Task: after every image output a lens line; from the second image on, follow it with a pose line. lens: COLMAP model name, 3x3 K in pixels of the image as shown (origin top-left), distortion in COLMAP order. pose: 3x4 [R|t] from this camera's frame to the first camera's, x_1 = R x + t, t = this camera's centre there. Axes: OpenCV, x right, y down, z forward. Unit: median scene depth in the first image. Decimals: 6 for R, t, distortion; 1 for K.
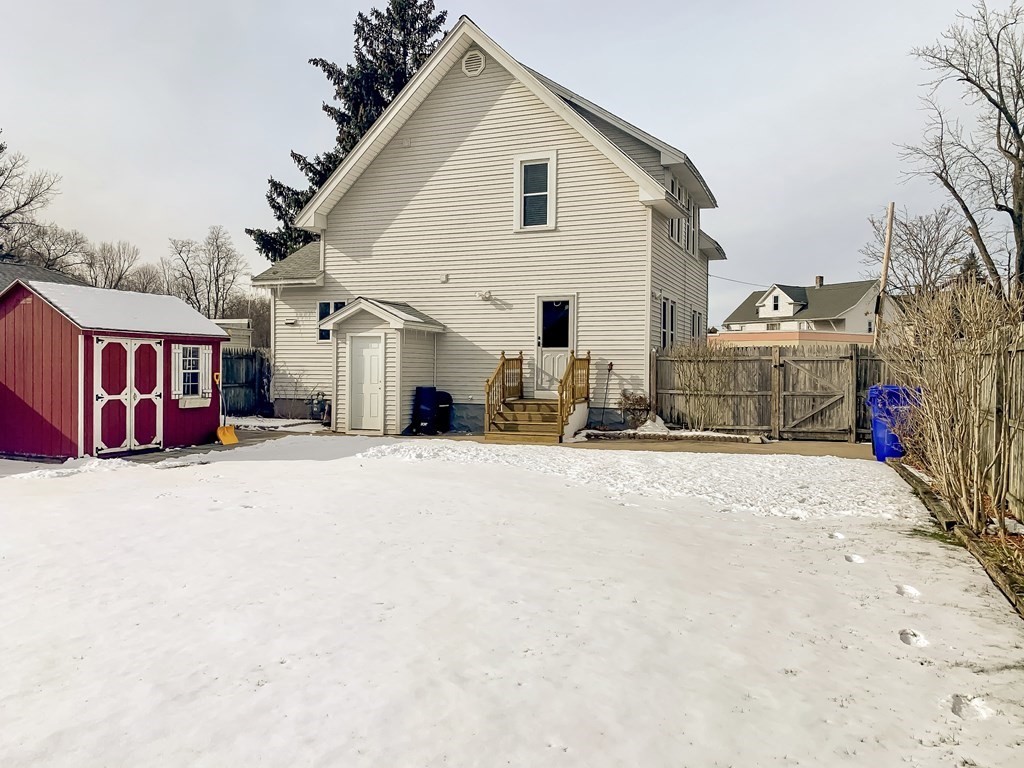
lens RADIAL K [[774.9, 0, 513.4], [0, 774.9, 382.0], [0, 0, 1]] dist [0.042150, -0.058180]
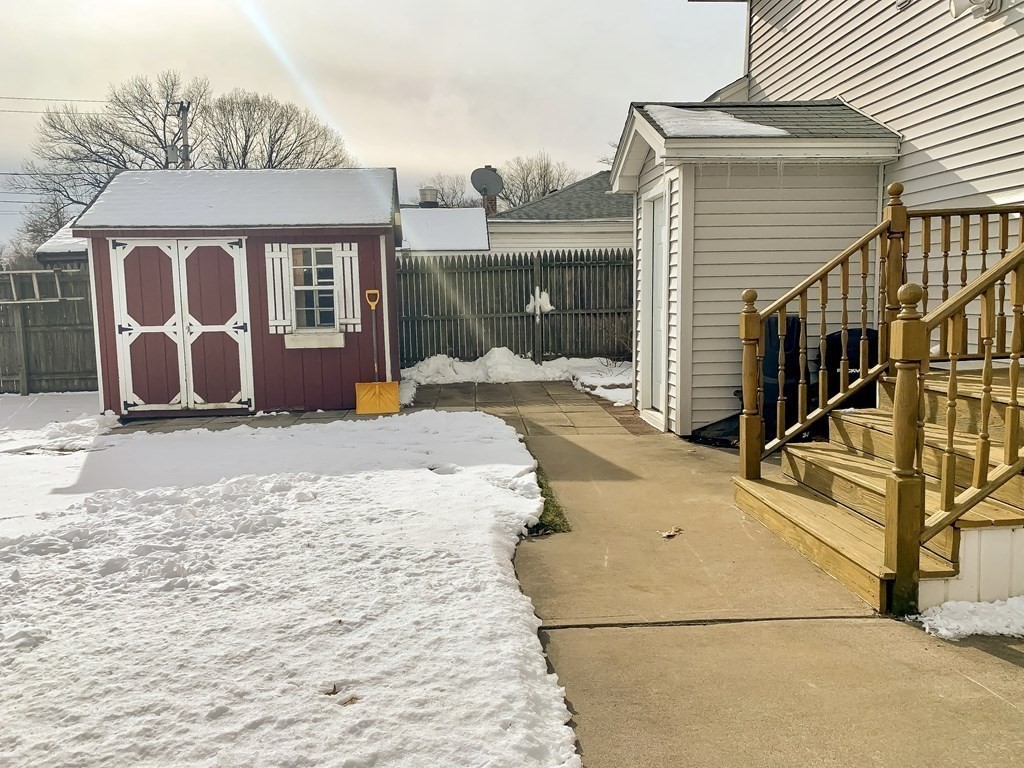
lens RADIAL K [[774.9, 0, 508.9], [0, 774.9, 381.6], [0, 0, 1]] dist [0.042150, -0.058180]
pose [[0.431672, 0.078638, -0.898596, 0.213963], [0.005304, 0.995954, 0.089705, 0.005612], [0.902015, -0.043489, 0.429509, 0.929801]]
